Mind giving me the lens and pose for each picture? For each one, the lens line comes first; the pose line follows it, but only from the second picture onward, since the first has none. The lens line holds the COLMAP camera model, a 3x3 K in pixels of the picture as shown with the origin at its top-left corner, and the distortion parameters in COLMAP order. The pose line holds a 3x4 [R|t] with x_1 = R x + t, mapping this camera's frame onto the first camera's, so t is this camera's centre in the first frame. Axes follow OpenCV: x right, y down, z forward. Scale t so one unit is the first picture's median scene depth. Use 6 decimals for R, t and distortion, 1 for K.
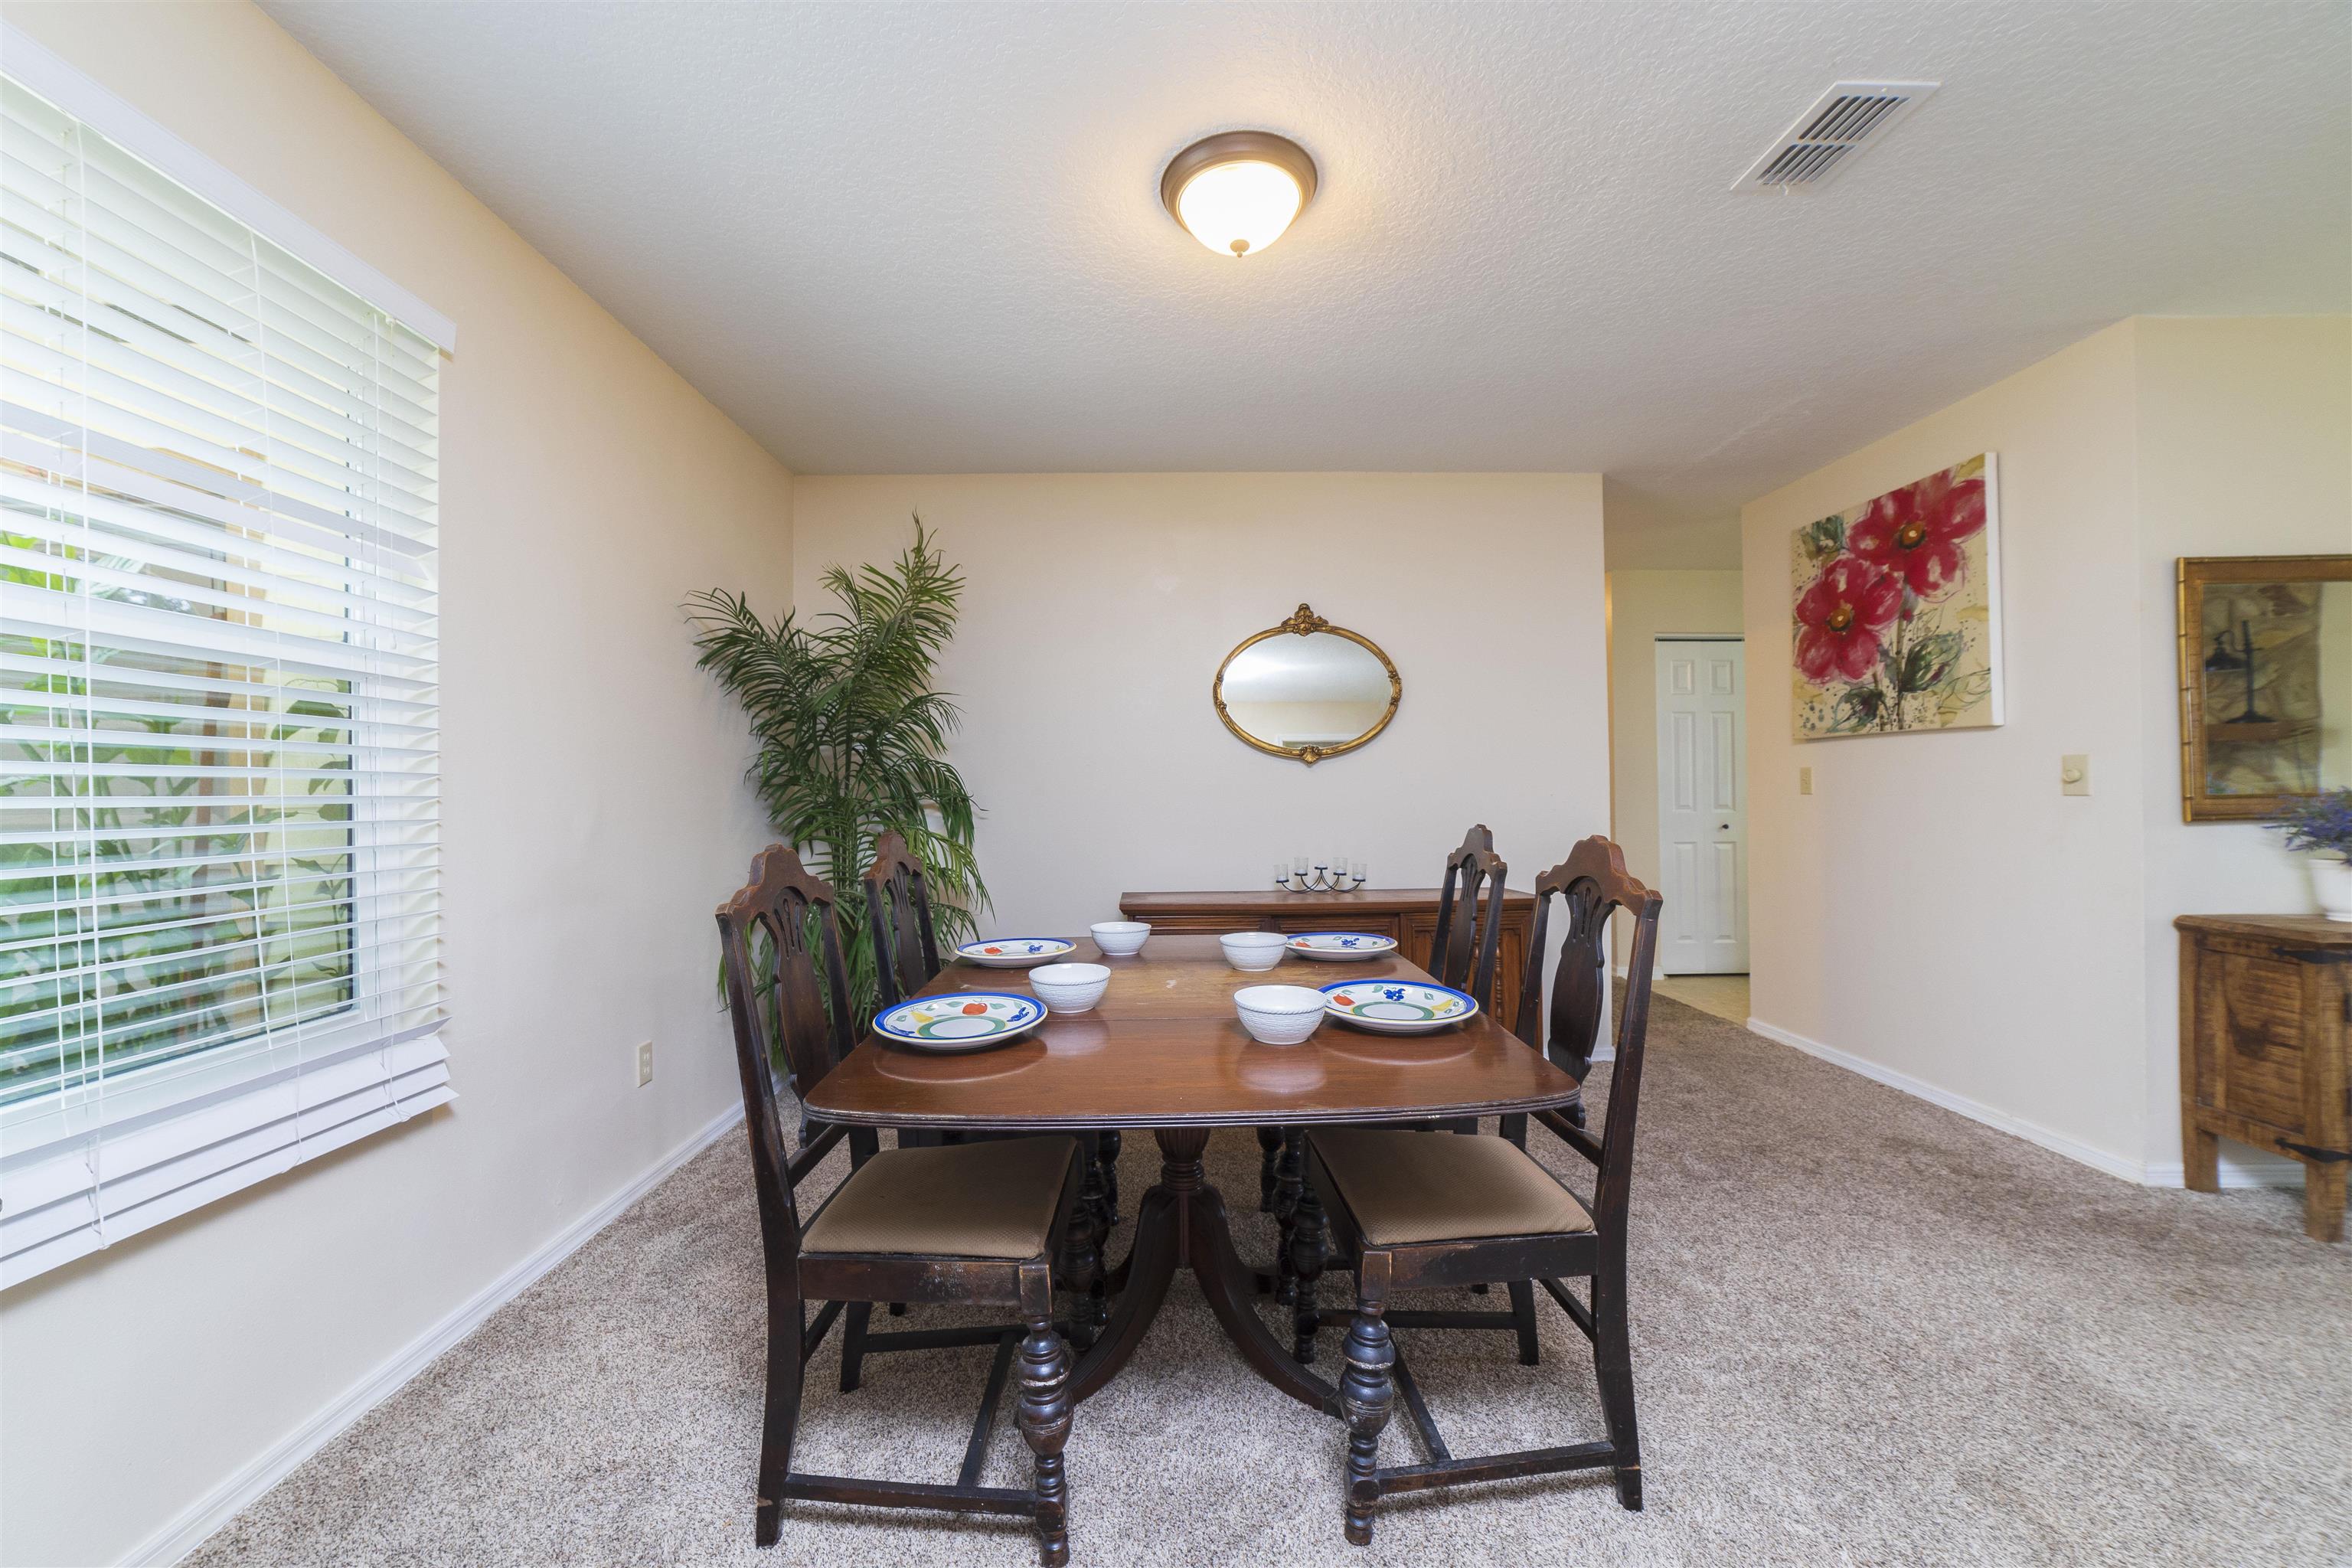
lens RADIAL K [[896.2, 0, 1172.9], [0, 896.2, 783.2], [0, 0, 1]] dist [-0.021750, 0.006943]
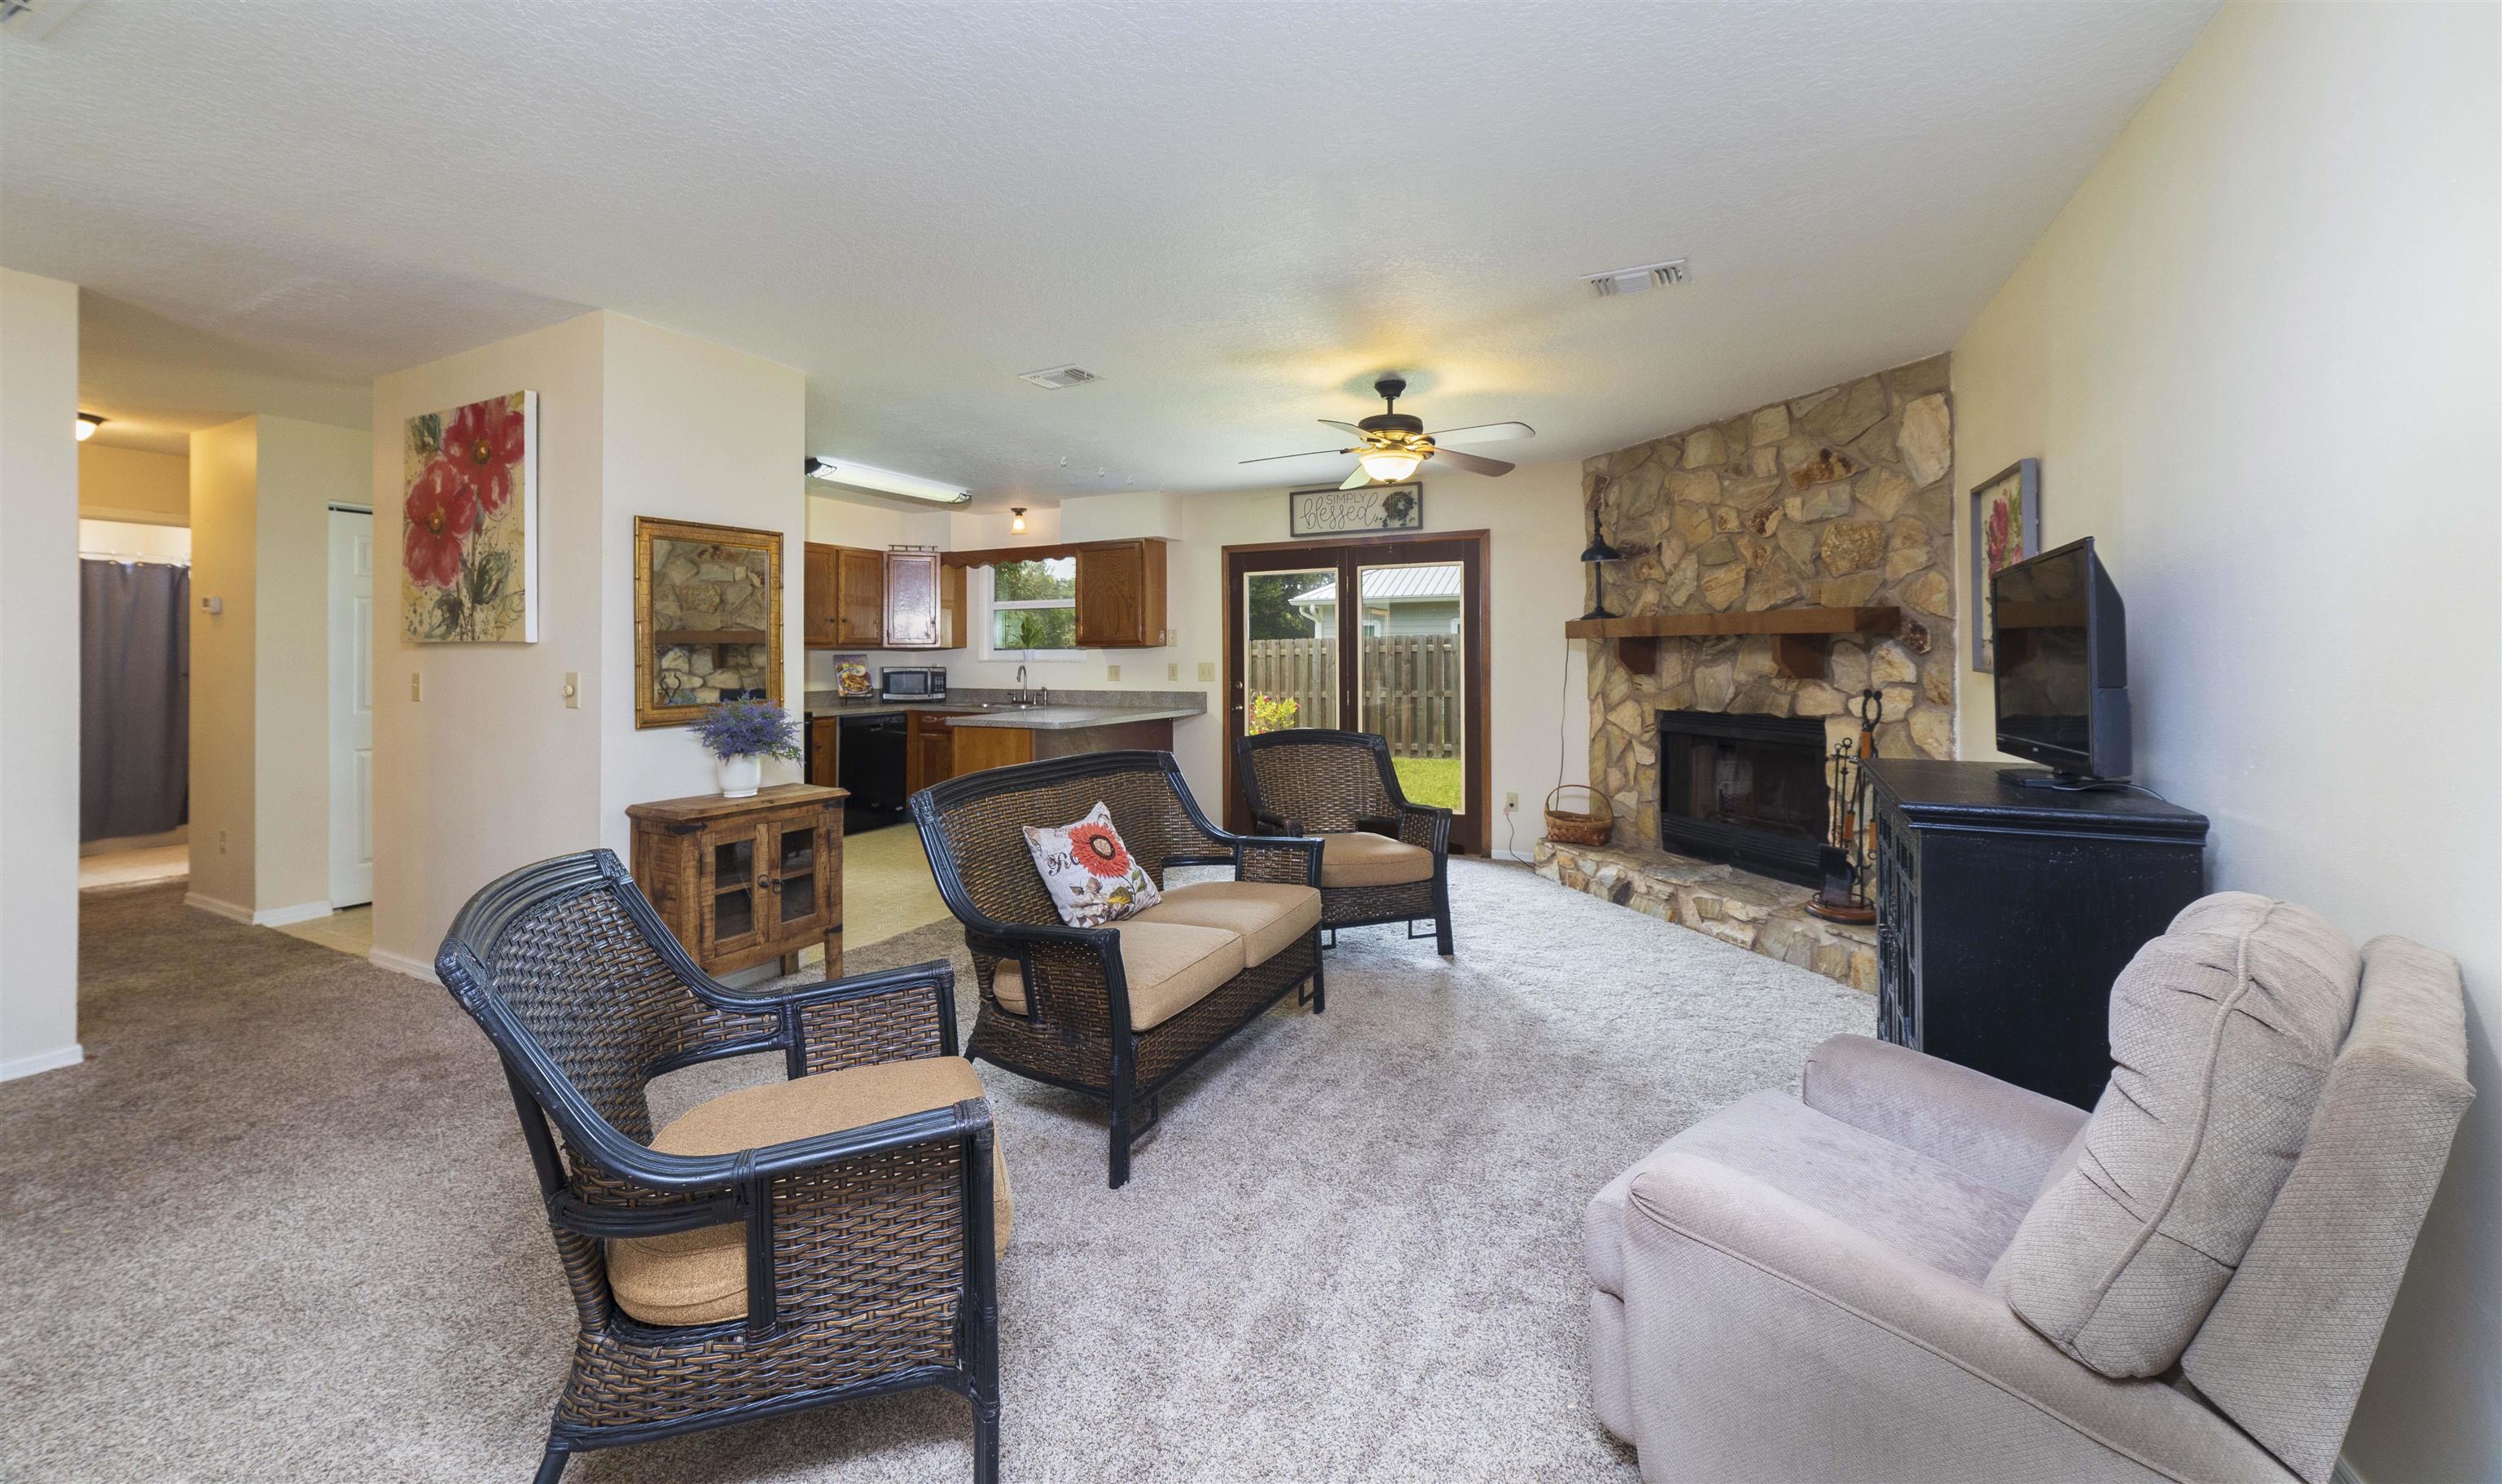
lens RADIAL K [[947.8, 0, 1230.7], [0, 947.8, 645.1], [0, 0, 1]] dist [0.001816, 0.001011]
pose [[0.483309, 0.020094, 0.875219, 0.285554], [-0.010135, 0.999798, -0.017358, -0.044156], [-0.875391, -0.000482, 0.483415, -0.279792]]
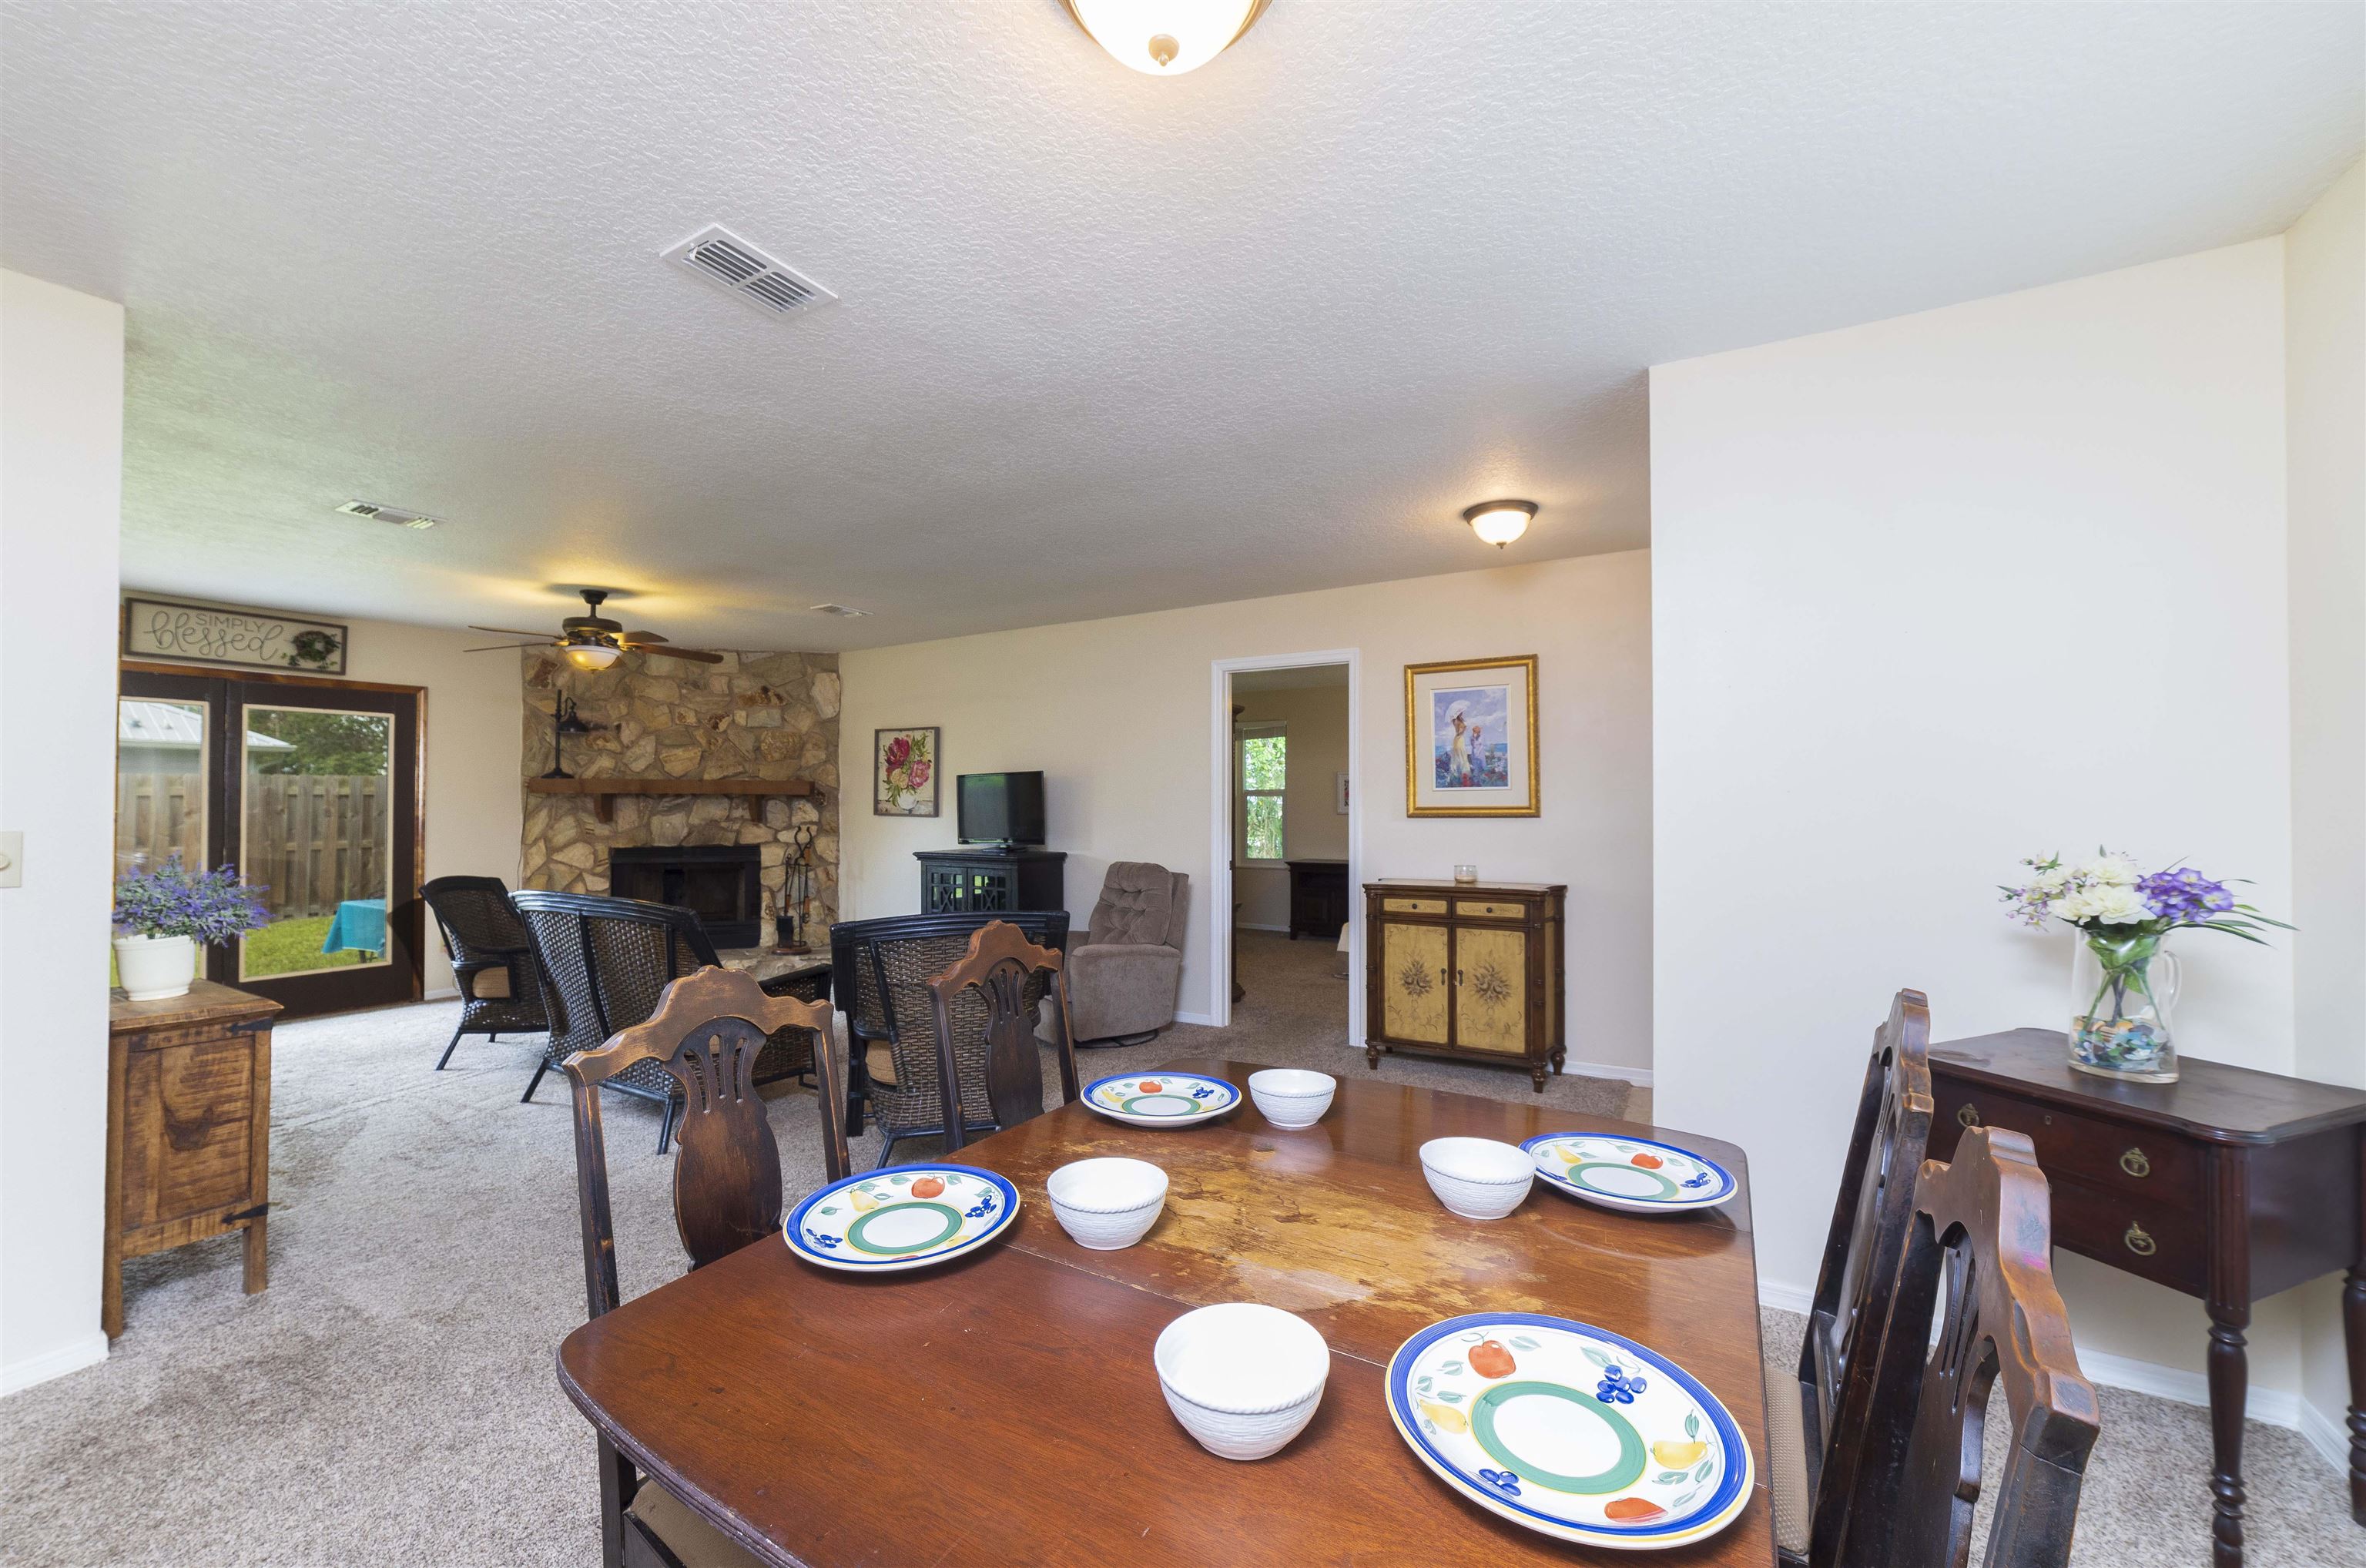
lens RADIAL K [[942.9, 0, 1172.5], [0, 942.9, 790.7], [0, 0, 1]] dist [-0.013853, 0.000532]
pose [[-0.838241, 0.019285, 0.544959, -0.171173], [0.004971, 0.999603, -0.027728, -0.034479], [-0.545277, -0.020534, -0.838004, 0.933000]]
